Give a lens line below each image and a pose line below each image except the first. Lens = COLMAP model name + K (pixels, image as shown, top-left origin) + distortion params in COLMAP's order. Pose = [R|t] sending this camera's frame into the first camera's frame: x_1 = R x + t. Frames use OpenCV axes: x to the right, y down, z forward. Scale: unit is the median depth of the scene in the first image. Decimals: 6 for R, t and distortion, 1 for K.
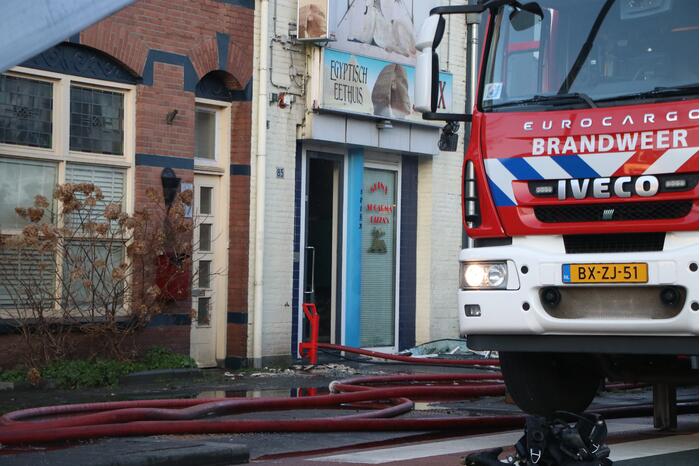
lens RADIAL K [[1788.0, 0, 350.0], [0, 1788.0, 233.0], [0, 0, 1]] dist [0.449052, 0.157589]
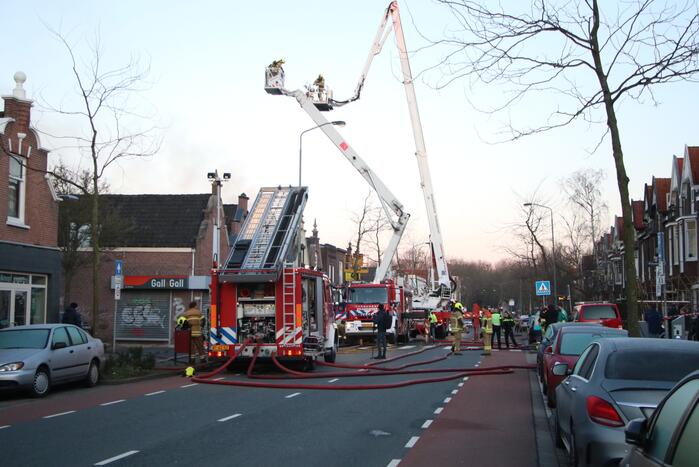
lens RADIAL K [[974.5, 0, 349.5], [0, 974.5, 233.5], [0, 0, 1]] dist [0.024298, 0.042424]
pose [[0.919774, 0.026410, 0.391558, -0.945784], [-0.006469, 0.998618, -0.052159, -0.091427], [-0.392394, 0.045442, 0.918674, -1.718506]]
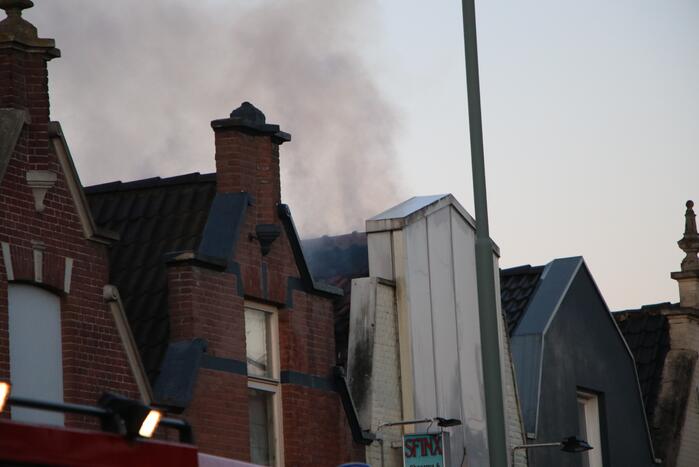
lens RADIAL K [[3996.7, 0, 349.5], [0, 3996.7, 233.5], [0, 0, 1]] dist [2.107211, 8.422478]
pose [[0.977731, -0.042105, 0.205593, -0.495764], [0.065116, 0.992181, -0.106473, -0.070693], [-0.199502, 0.117489, 0.972828, -0.984124]]
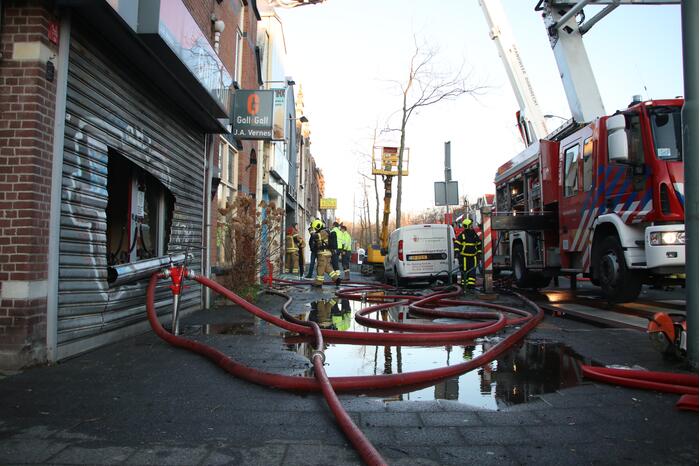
lens RADIAL K [[575.4, 0, 350.0], [0, 575.4, 233.0], [0, 0, 1]] dist [-0.203719, 0.211245]
pose [[0.843222, 0.012272, 0.537426, -0.354169], [-0.007548, 0.999911, -0.010991, 0.016474], [-0.537513, 0.005212, 0.843239, 0.396283]]
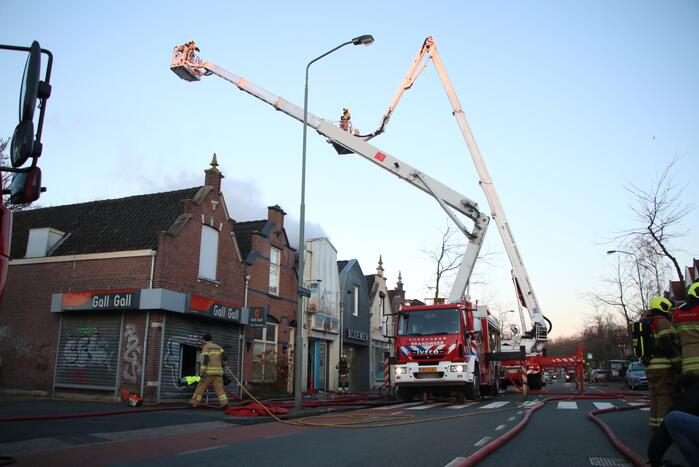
lens RADIAL K [[574.6, 0, 349.5], [0, 574.6, 233.5], [0, 0, 1]] dist [-0.203719, 0.211245]
pose [[0.977987, 0.043829, 0.204010, -0.231748], [0.001003, 0.976693, -0.214639, -0.005370], [-0.208662, 0.210119, 0.955149, -0.302806]]
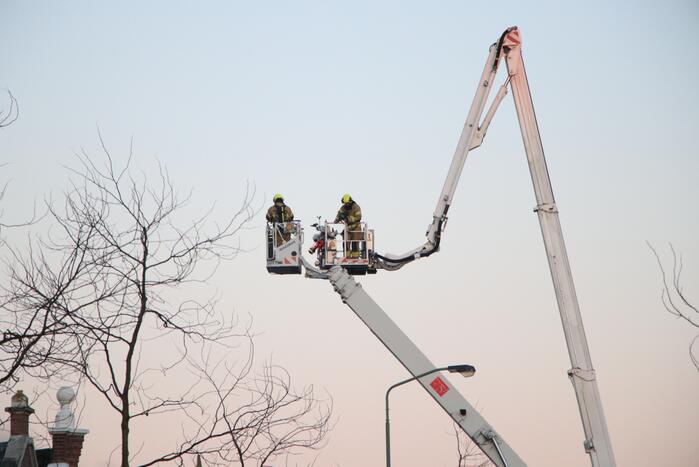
lens RADIAL K [[3996.7, 0, 349.5], [0, 3996.7, 233.5], [0, 0, 1]] dist [2.107211, 8.422478]
pose [[0.889836, 0.024000, 0.455649, -2.464148], [0.022066, 0.995184, -0.095512, -0.175946], [-0.455746, 0.095044, 0.885021, -3.935612]]
